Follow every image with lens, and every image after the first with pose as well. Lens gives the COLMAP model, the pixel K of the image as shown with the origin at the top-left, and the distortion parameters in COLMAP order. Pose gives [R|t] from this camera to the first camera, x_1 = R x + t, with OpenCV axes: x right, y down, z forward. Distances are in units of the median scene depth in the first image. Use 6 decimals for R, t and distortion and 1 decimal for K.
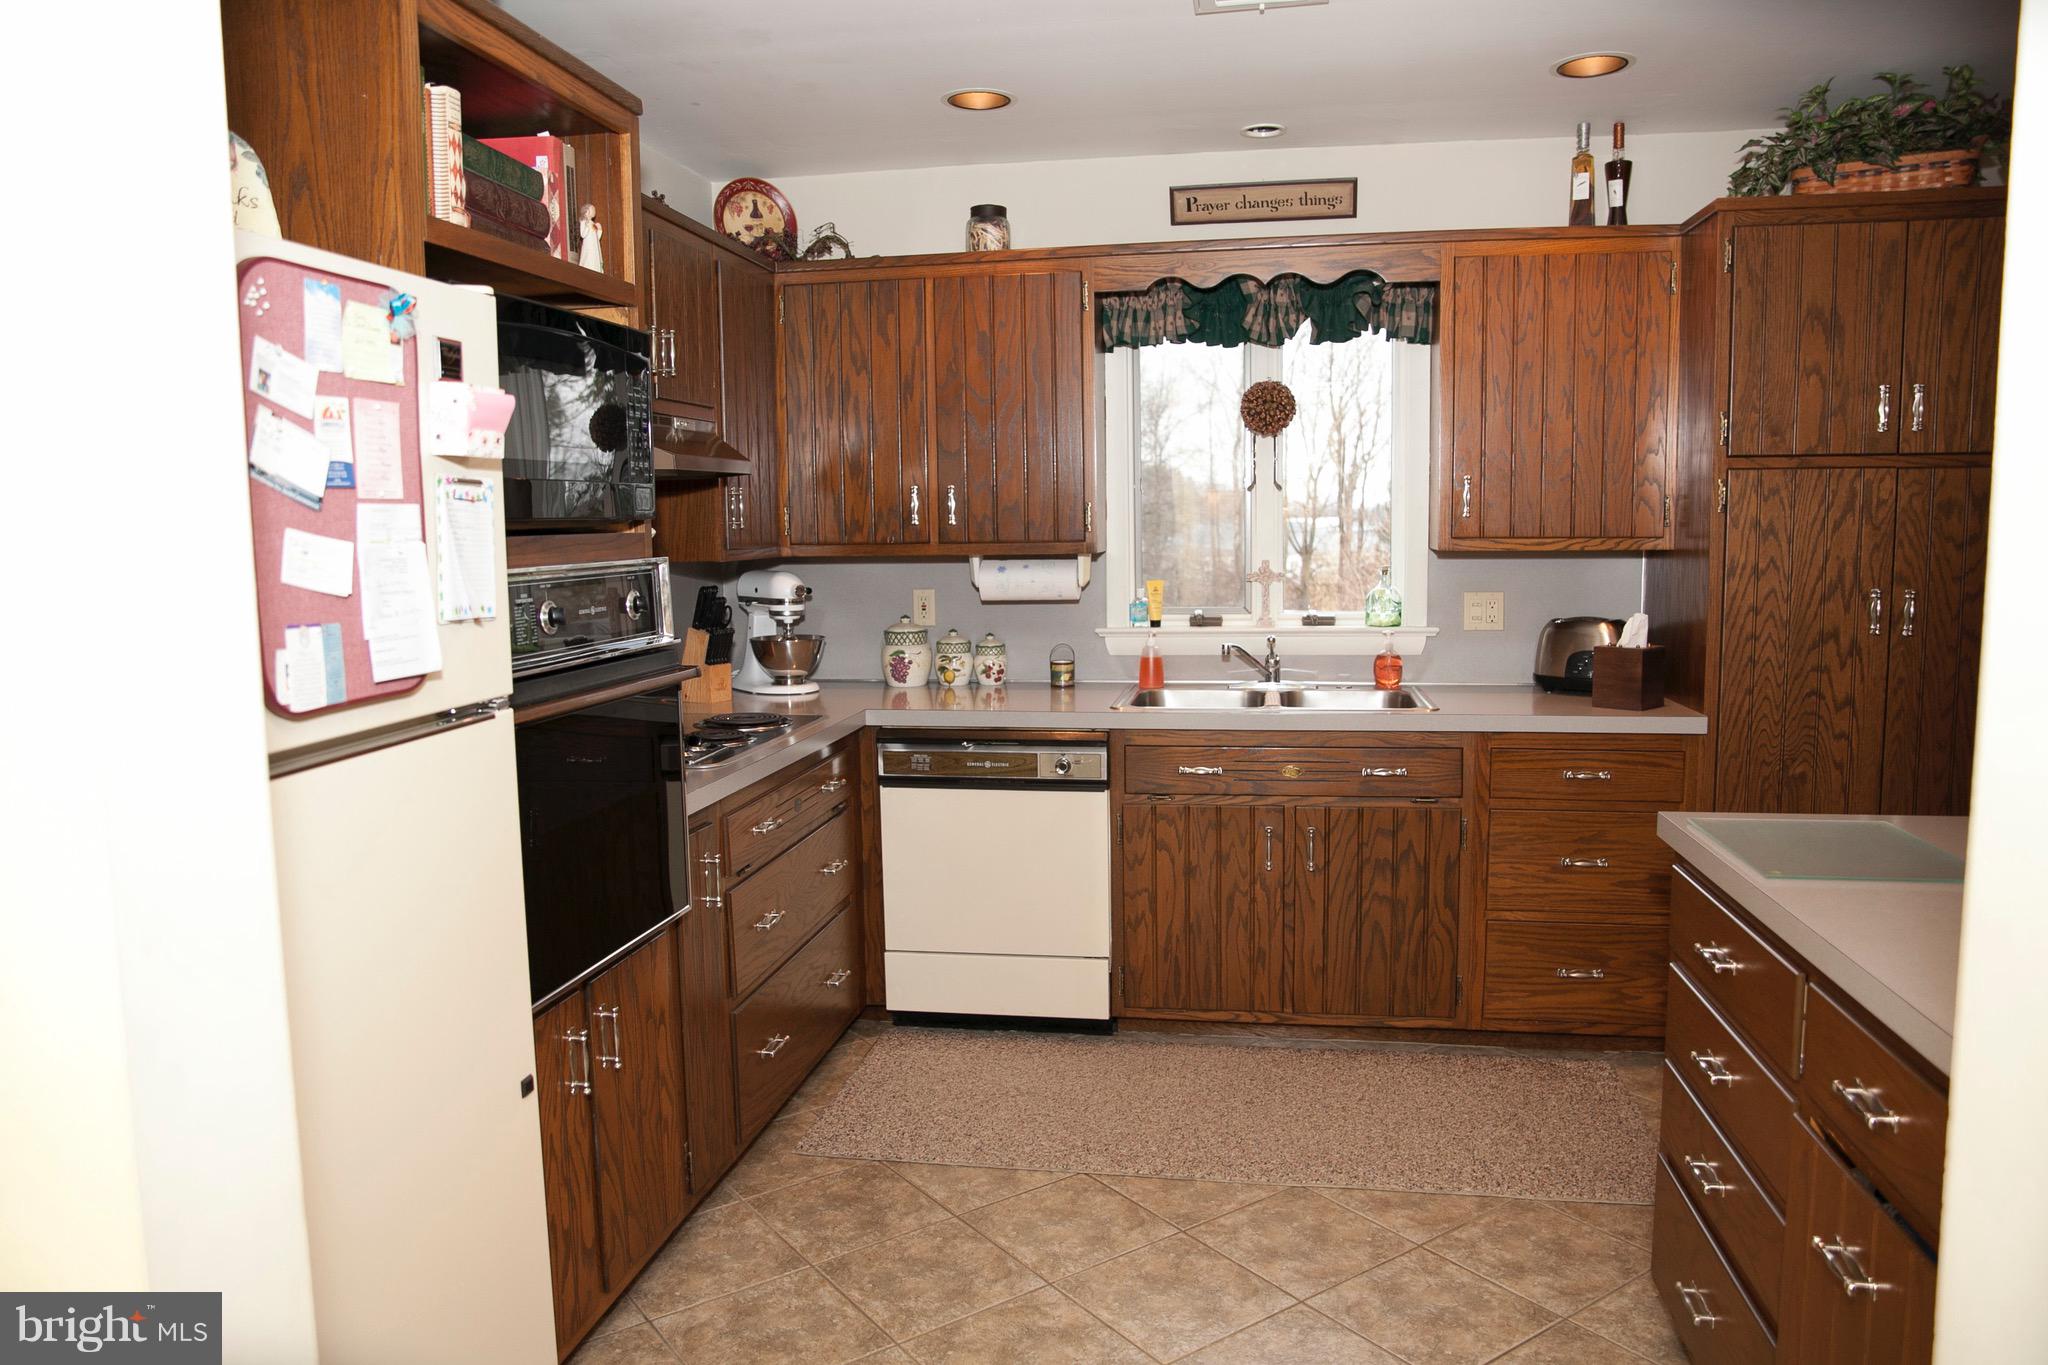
lens RADIAL K [[1423.6, 0, 1016.5], [0, 1423.6, 685.5], [0, 0, 1]] dist [-0.106590, 0.085621]
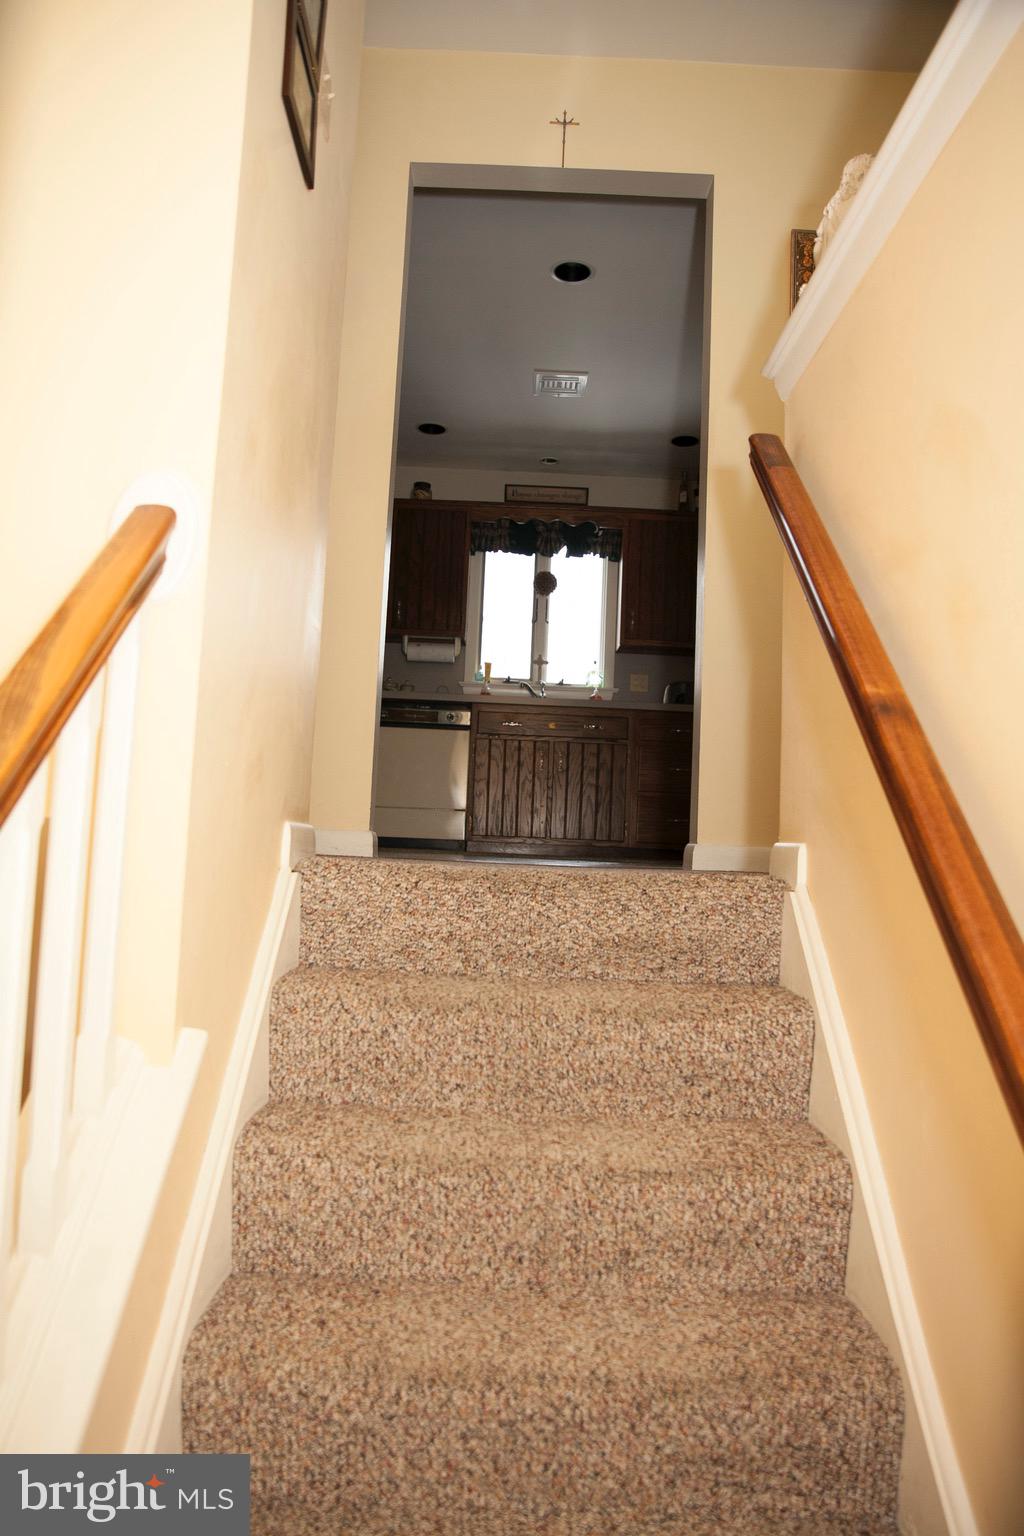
lens RADIAL K [[1067.7, 0, 512.0], [0, 1067.7, 768.0], [0, 0, 1]] dist [-0.106590, 0.085621]
pose [[0.980460, 0.074048, 0.182249, -0.183179], [-0.038572, 0.980831, -0.191003, 0.484919], [-0.192898, 0.180241, 0.964522, -0.639782]]
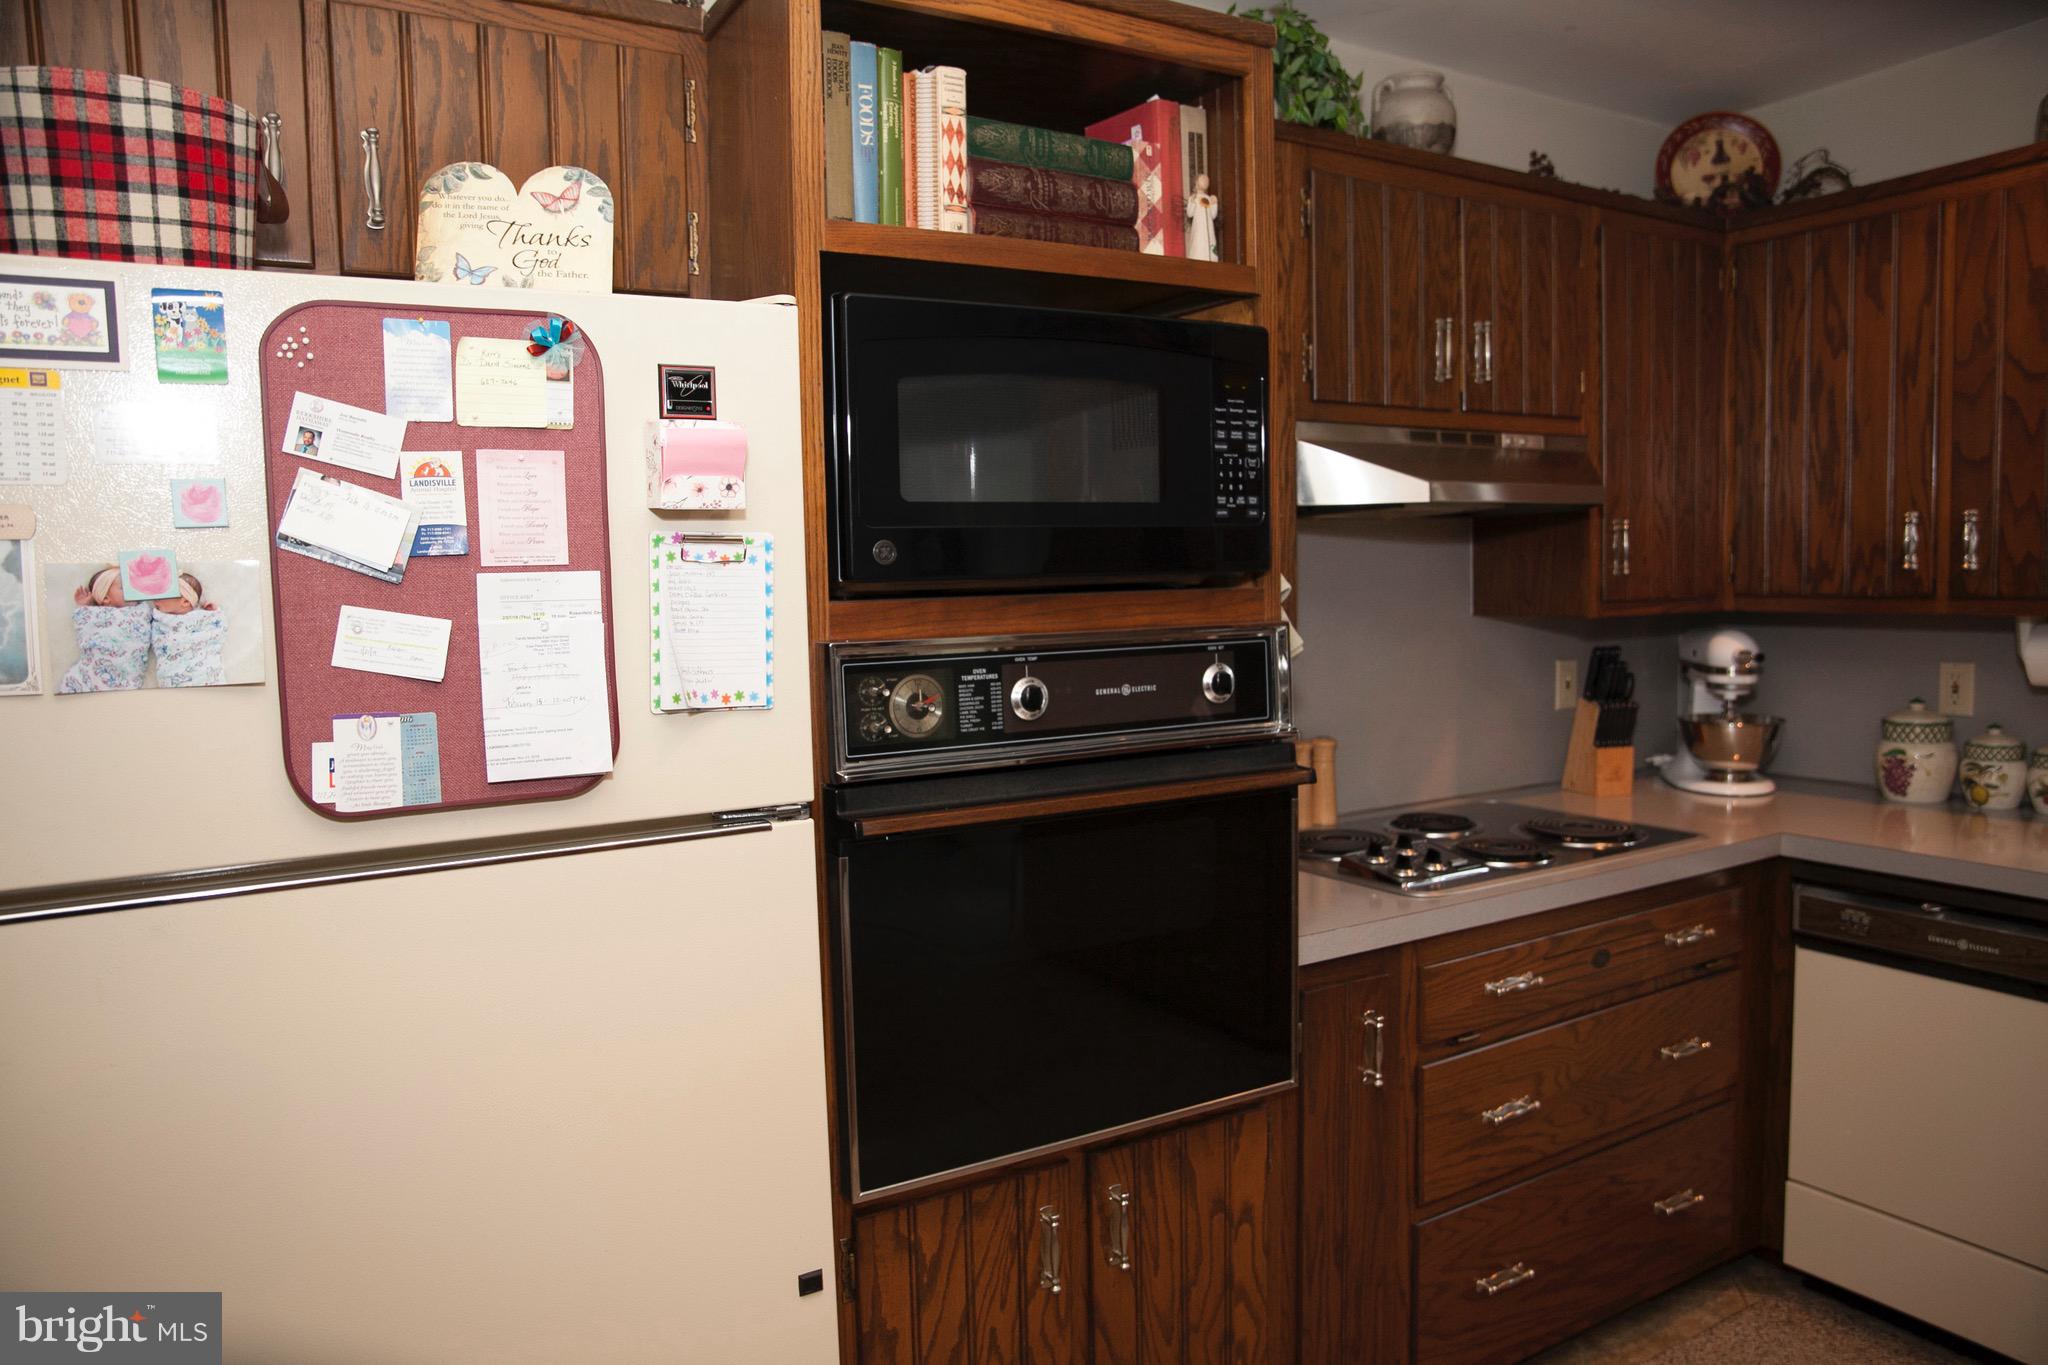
lens RADIAL K [[1423.6, 0, 1016.5], [0, 1423.6, 685.5], [0, 0, 1]] dist [-0.106590, 0.085621]
pose [[0.665971, 0.059760, -0.743580, 0.186662], [-0.074067, 0.997158, 0.013804, -0.046938], [0.742292, 0.045882, 0.668504, 0.322107]]
